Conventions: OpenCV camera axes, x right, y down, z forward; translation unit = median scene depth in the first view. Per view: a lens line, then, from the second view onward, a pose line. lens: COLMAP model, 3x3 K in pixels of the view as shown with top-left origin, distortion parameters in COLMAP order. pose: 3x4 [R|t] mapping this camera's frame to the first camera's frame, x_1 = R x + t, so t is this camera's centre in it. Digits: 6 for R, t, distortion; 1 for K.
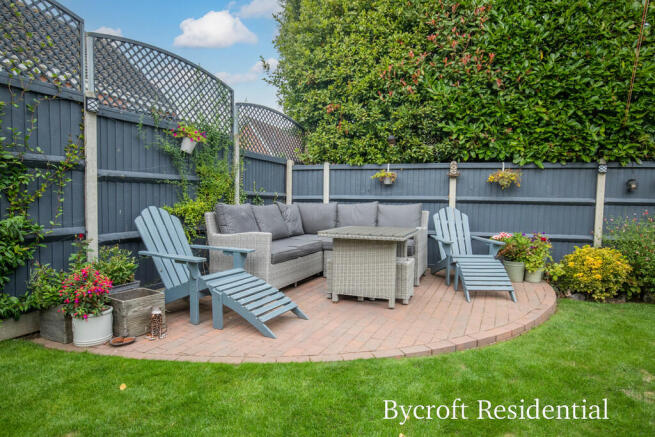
lens RADIAL K [[374.8, 0, 327.5], [0, 374.8, 218.5], [0, 0, 1]] dist [-0.003112, -0.000653]
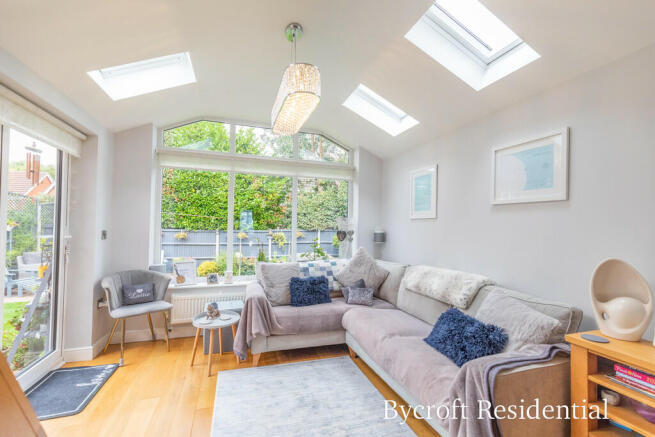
lens RADIAL K [[292.5, 0, 327.5], [0, 292.5, 218.5], [0, 0, 1]] dist [0.001865, 0.000412]
pose [[0.884531, 0.017822, 0.466141, 0.533968], [0.016321, 0.997476, -0.069105, -0.088681], [-0.466196, 0.068733, 0.882007, -1.548482]]
